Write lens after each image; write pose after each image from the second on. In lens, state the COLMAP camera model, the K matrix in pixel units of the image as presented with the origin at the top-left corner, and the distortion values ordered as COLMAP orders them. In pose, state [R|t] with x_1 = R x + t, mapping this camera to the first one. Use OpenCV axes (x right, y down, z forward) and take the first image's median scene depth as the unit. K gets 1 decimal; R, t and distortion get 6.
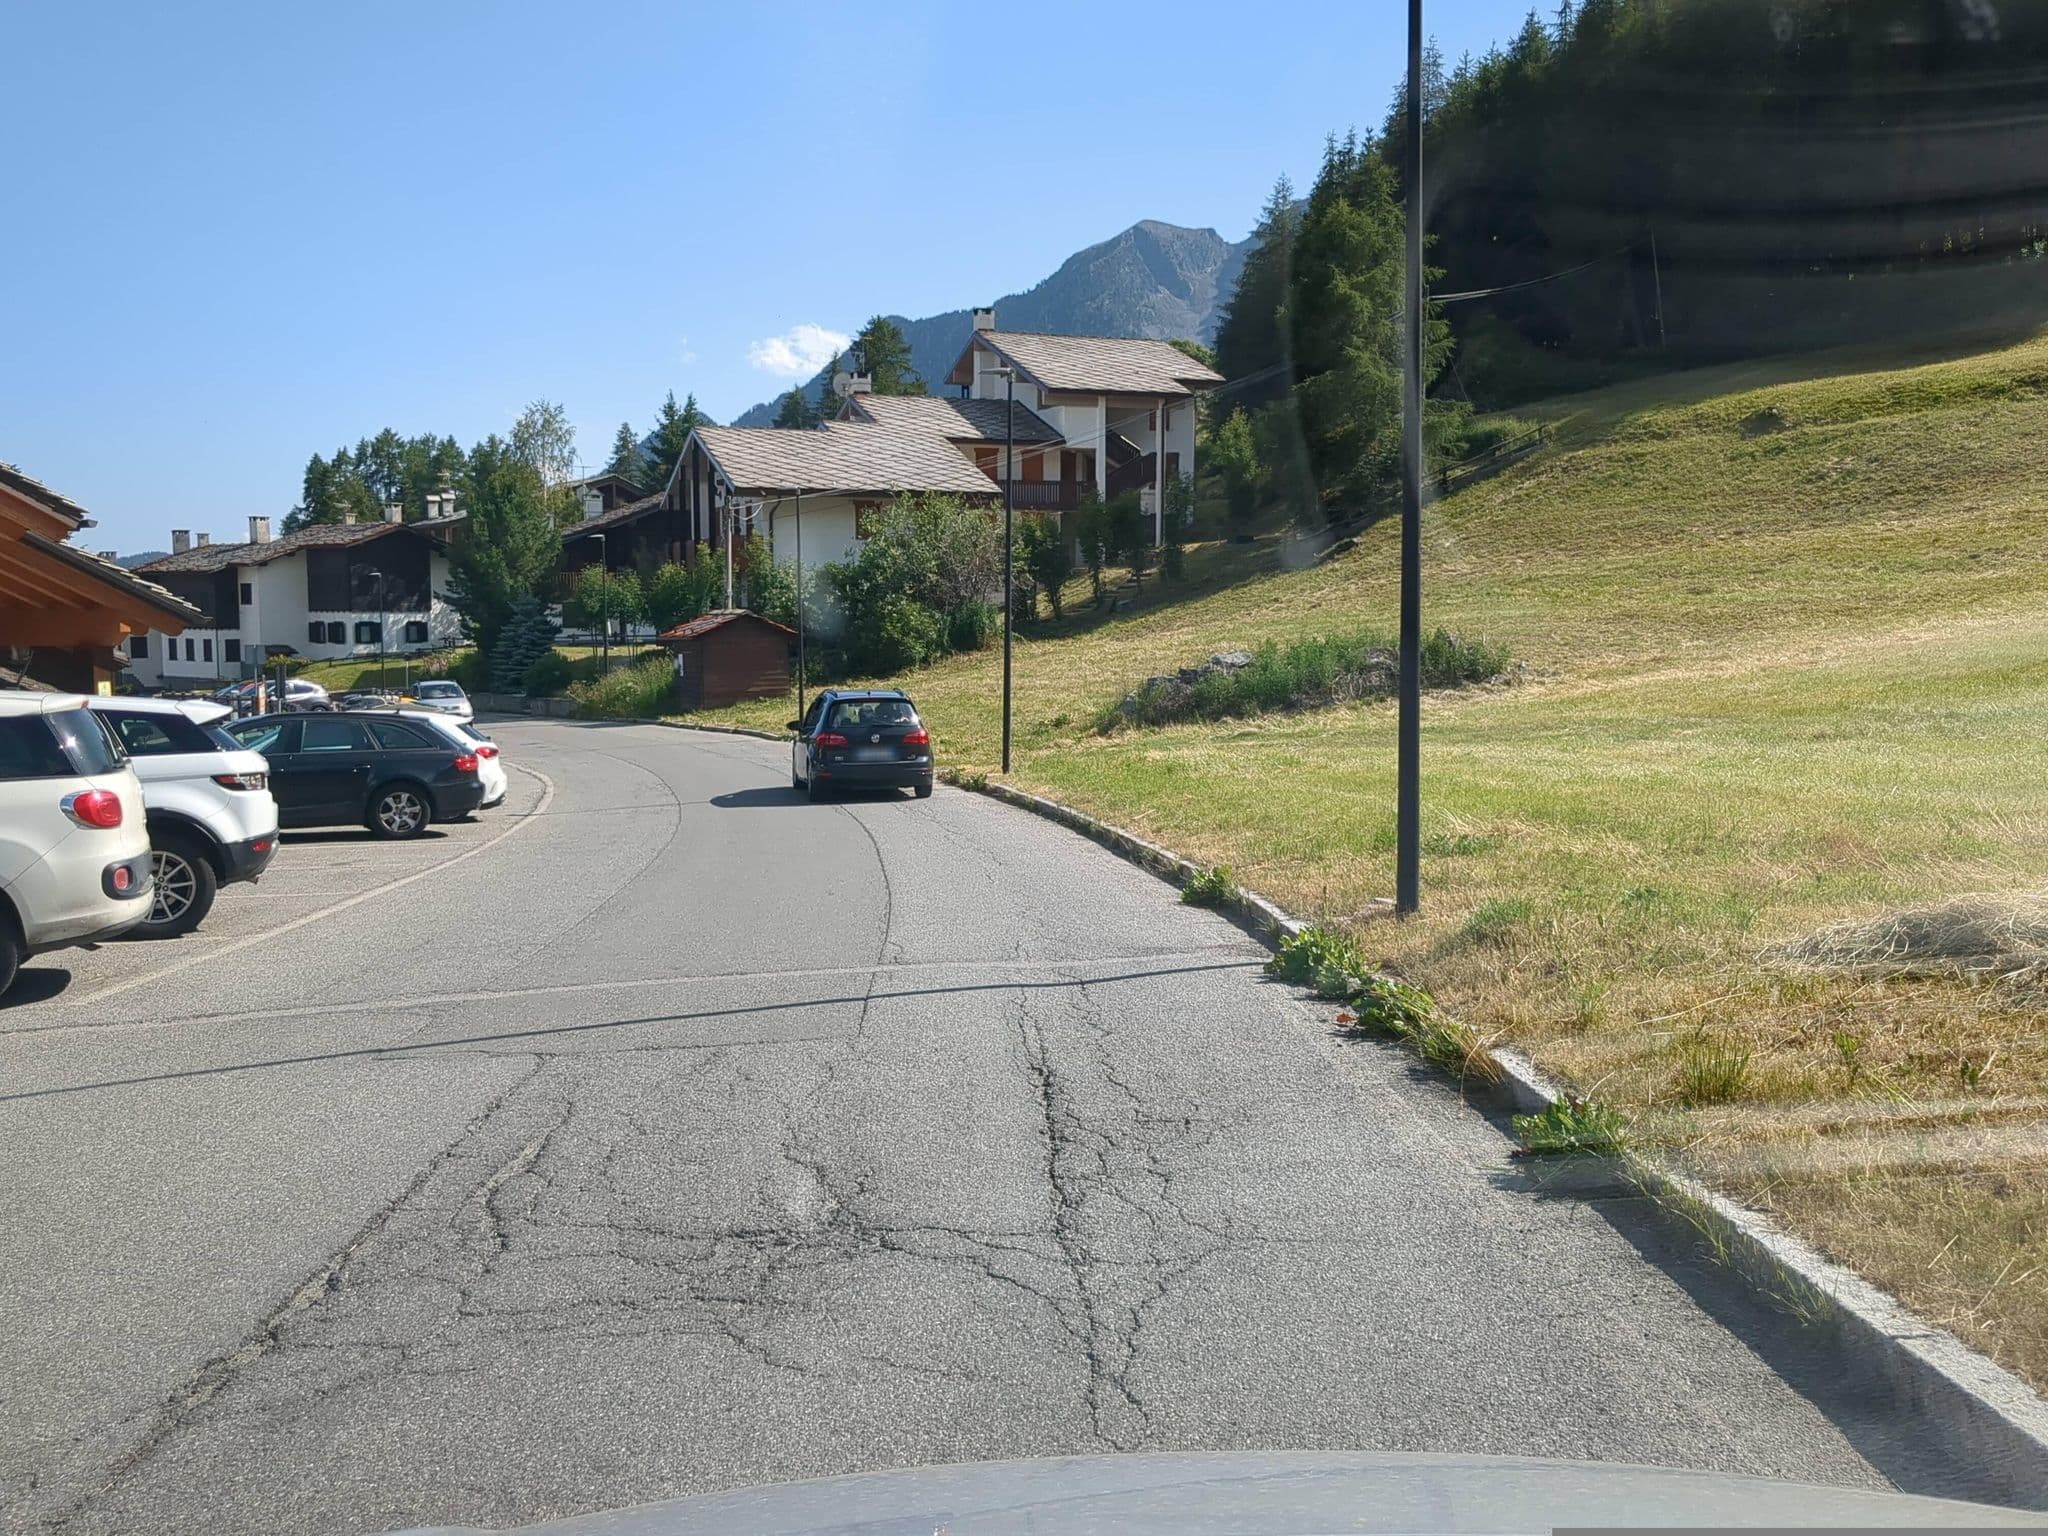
lens RADIAL K [[1724.6, 0, 1037.7], [0, 1724.6, 756.1], [0, 0, 1]] dist [0.032364, -0.004284]
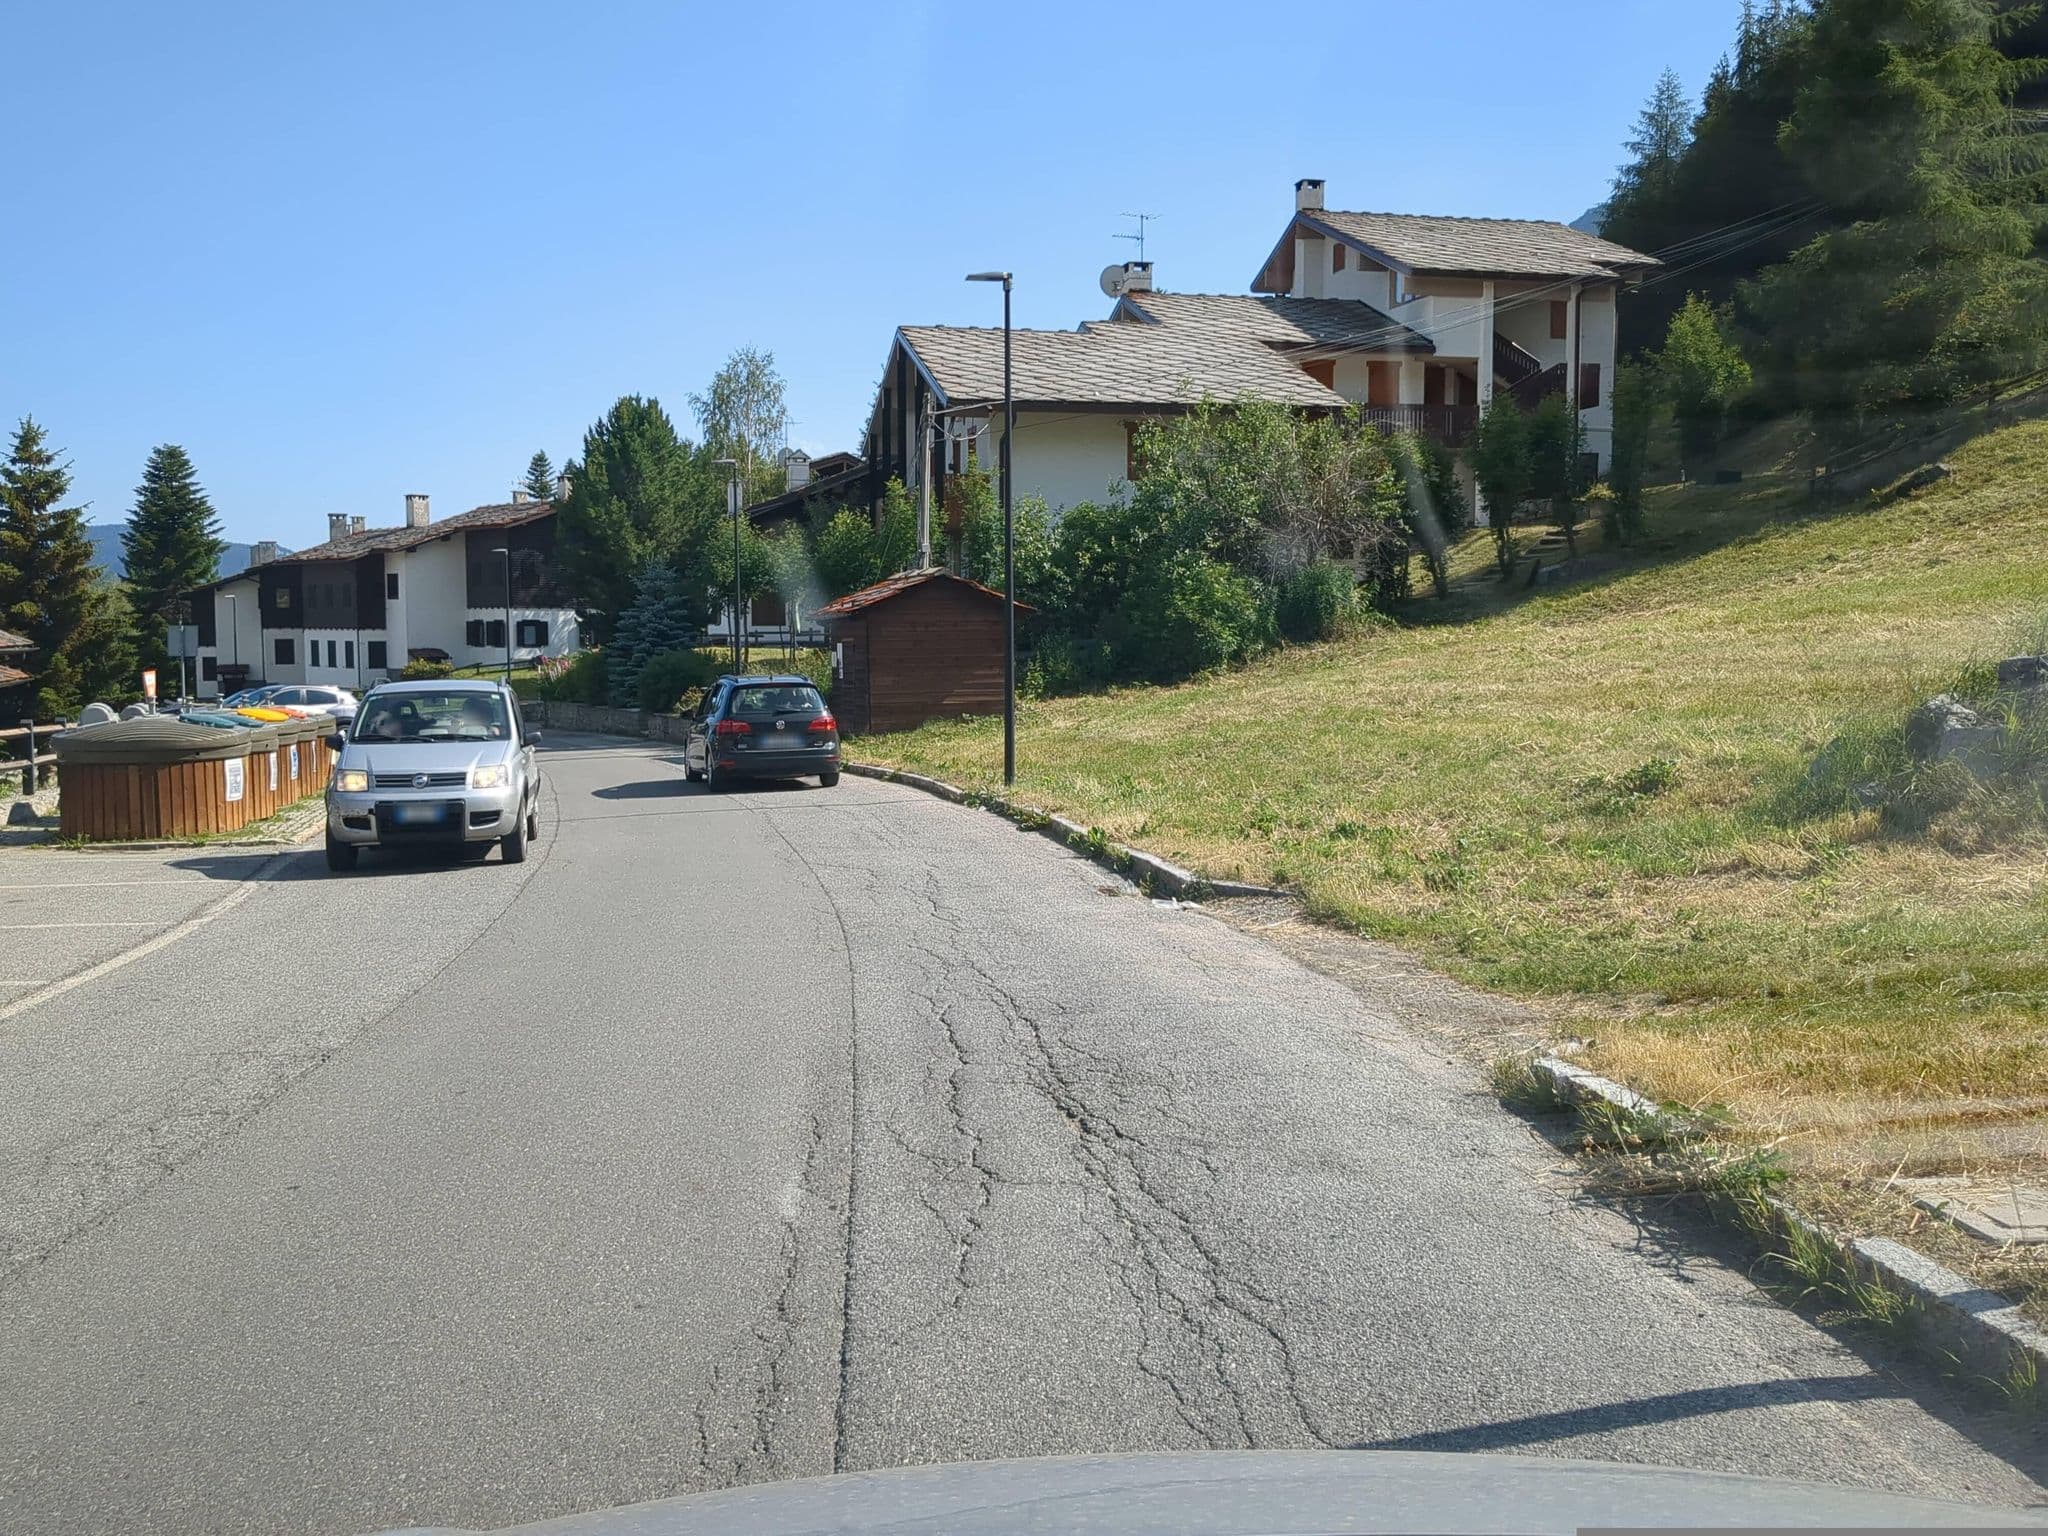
lens RADIAL K [[1724.6, 0, 1030.4], [0, 1724.6, 757.4], [0, 0, 1]] dist [0.032364, -0.004284]
pose [[0.986945, 0.012382, -0.160584, -0.031577], [-0.014336, 0.999837, -0.011017, -0.009739], [0.160421, 0.013175, 0.986961, 0.312227]]
